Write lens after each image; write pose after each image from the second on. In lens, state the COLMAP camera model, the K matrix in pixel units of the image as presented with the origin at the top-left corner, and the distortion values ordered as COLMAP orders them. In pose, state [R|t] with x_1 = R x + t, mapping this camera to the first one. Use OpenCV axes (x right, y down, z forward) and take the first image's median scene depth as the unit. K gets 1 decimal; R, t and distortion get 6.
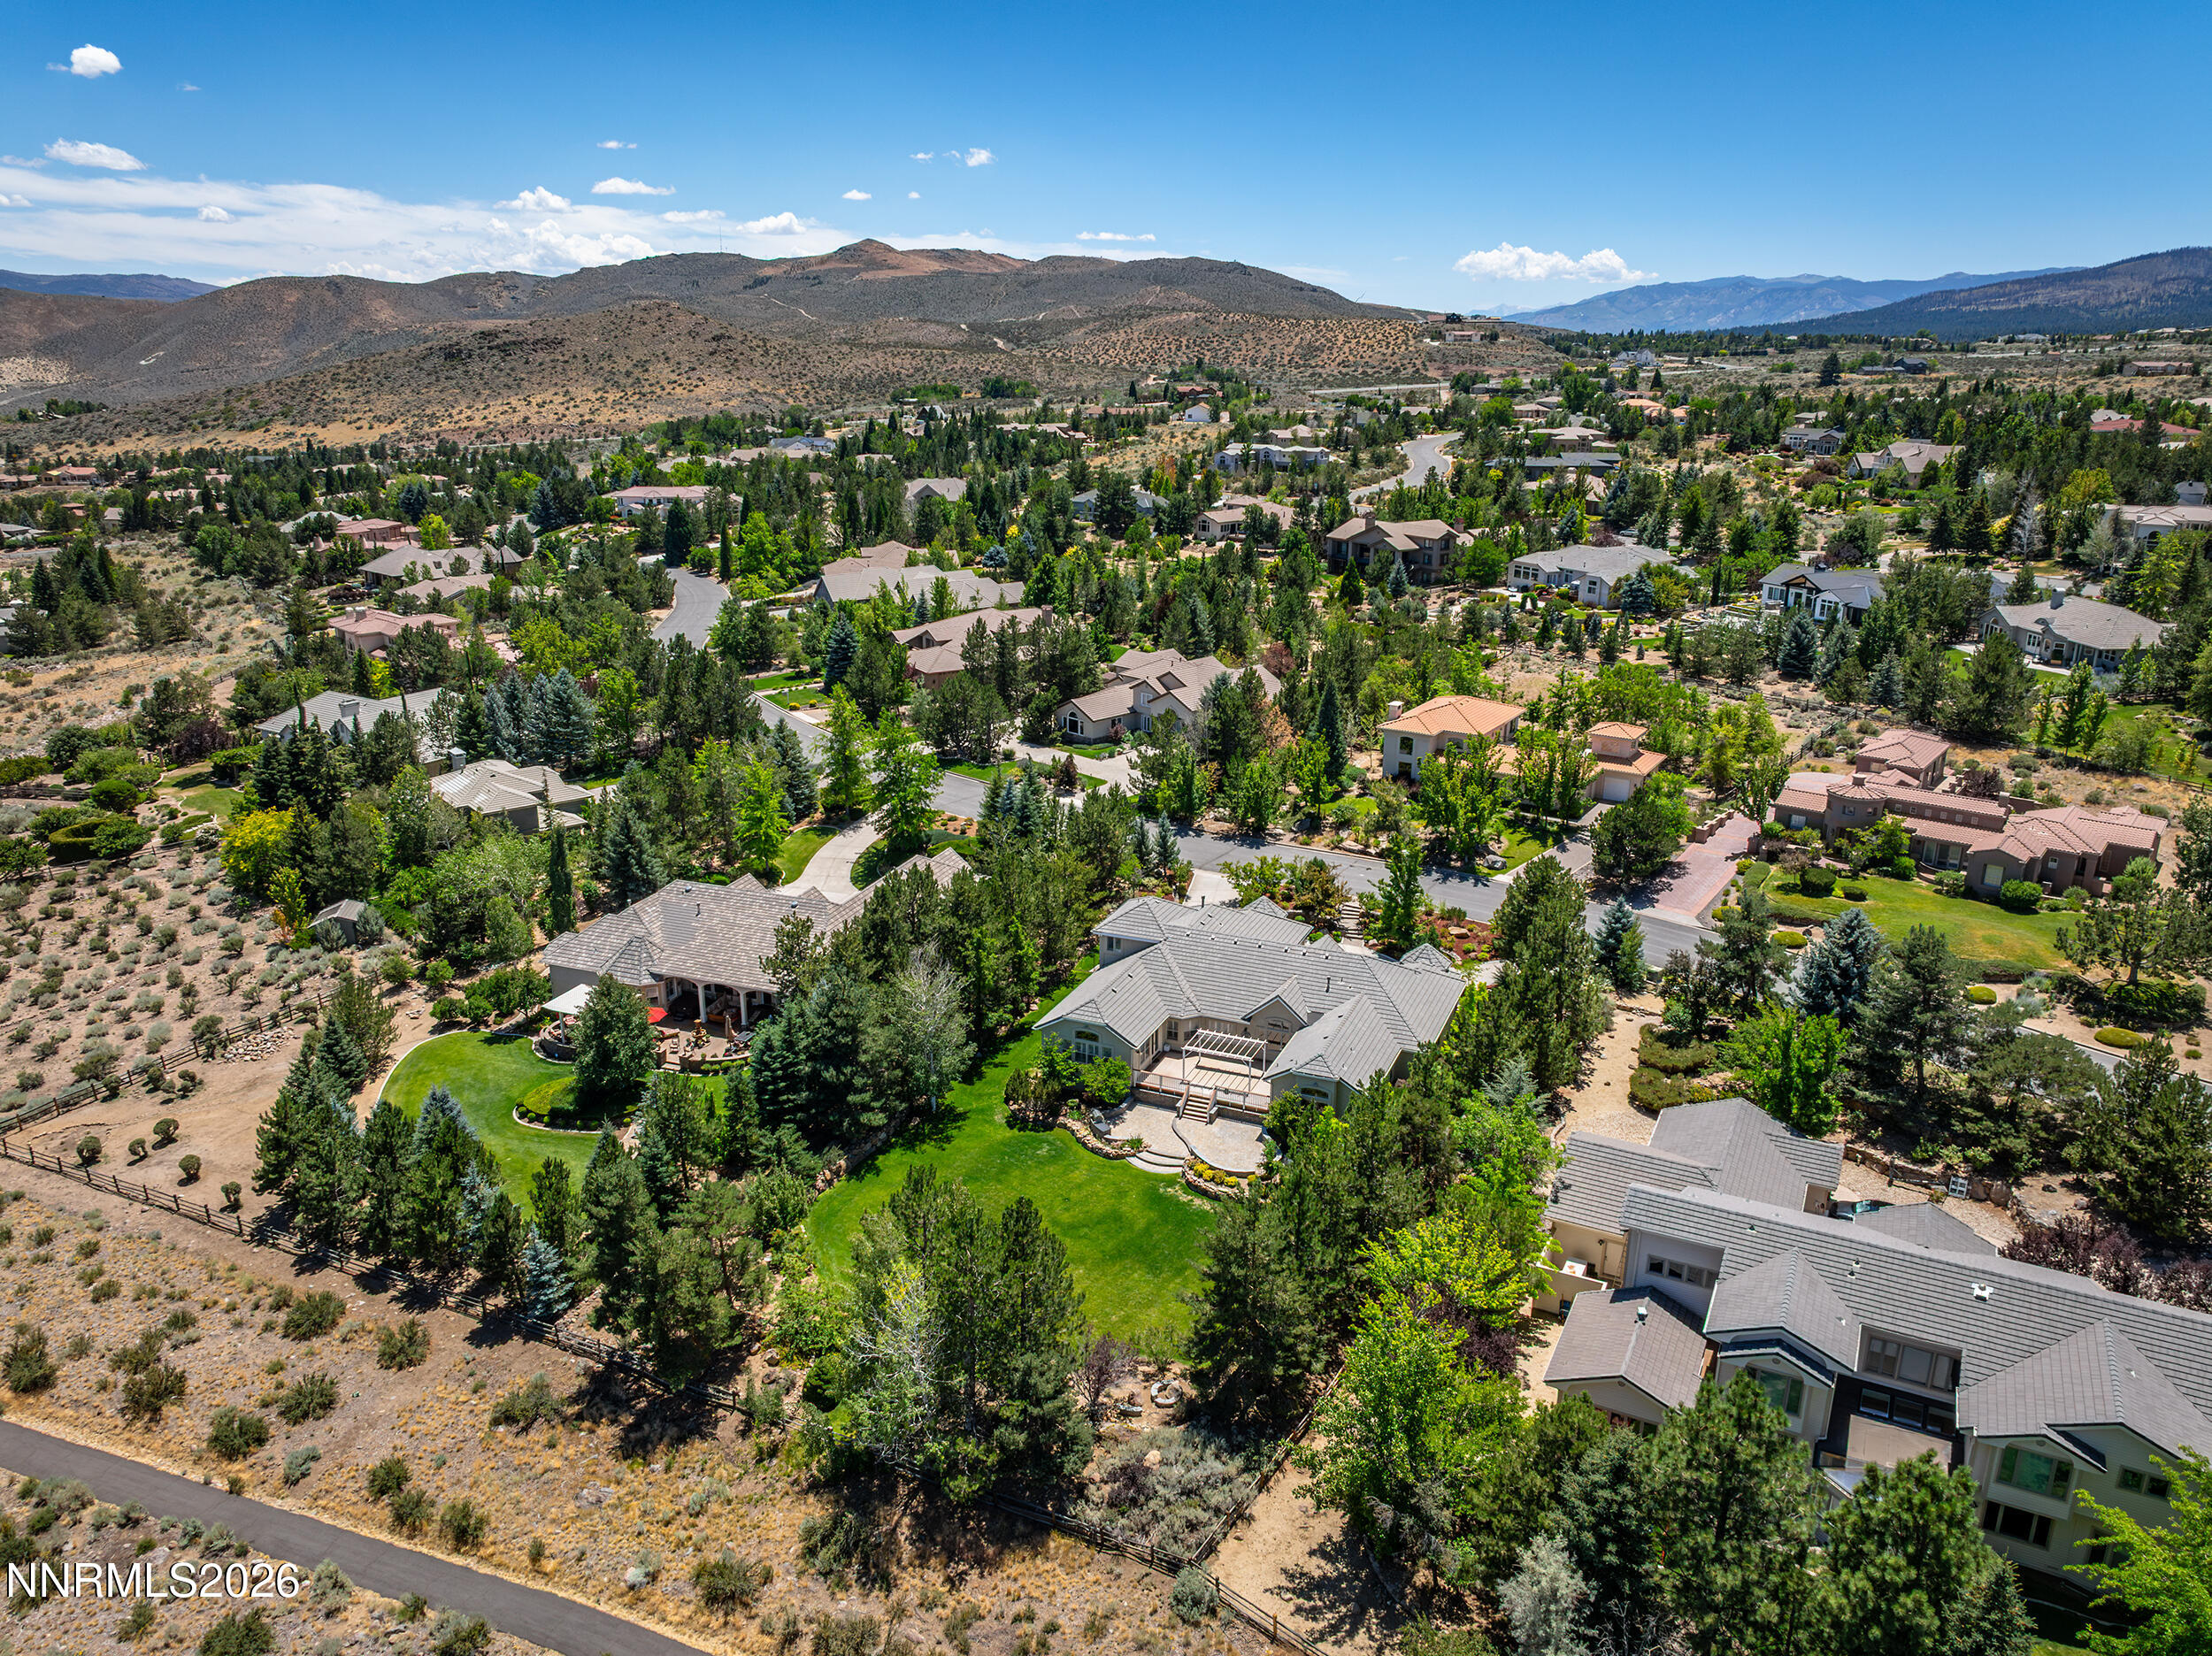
lens RADIAL K [[1552.9, 0, 1110.0], [0, 1552.9, 829.5], [0, 0, 1]] dist [-0.033609, 0.015658]
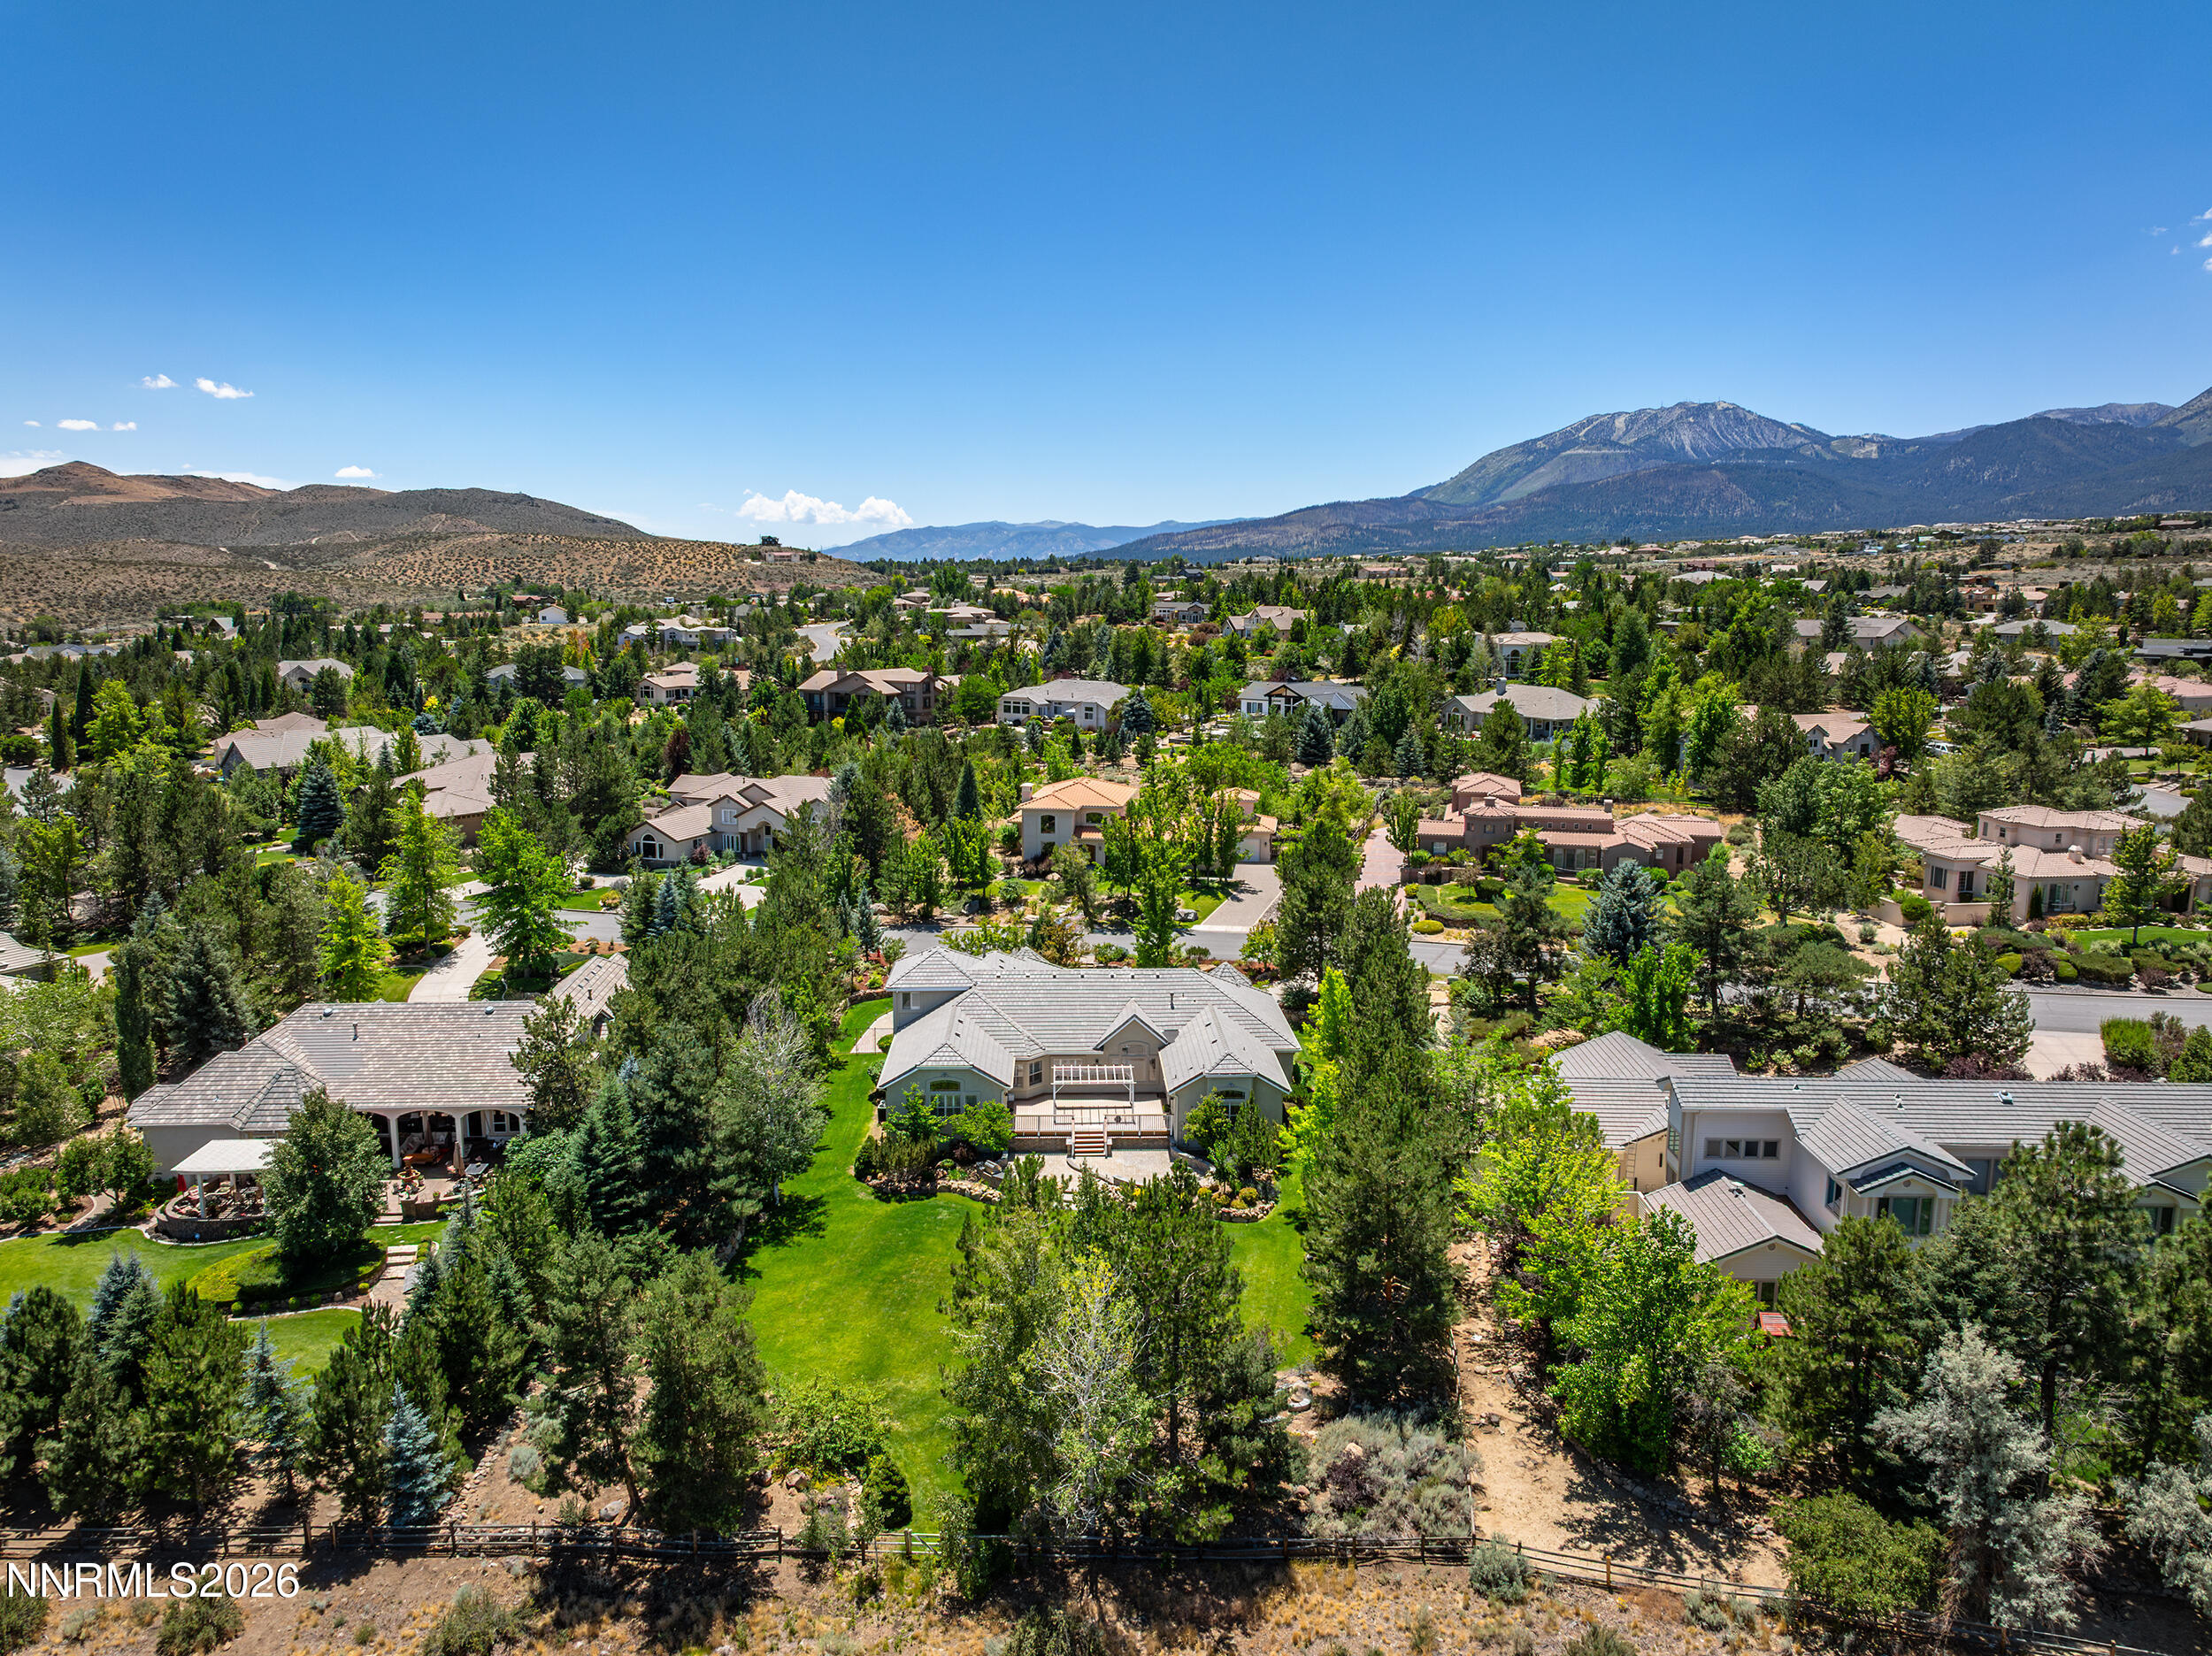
lens RADIAL K [[1552.9, 0, 1110.0], [0, 1552.9, 829.5], [0, 0, 1]] dist [-0.033609, 0.015658]
pose [[0.903208, -0.065185, 0.424224, -0.285914], [0.126556, 0.984903, -0.118111, 0.105380], [-0.410120, 0.160367, 0.897822, 0.166449]]
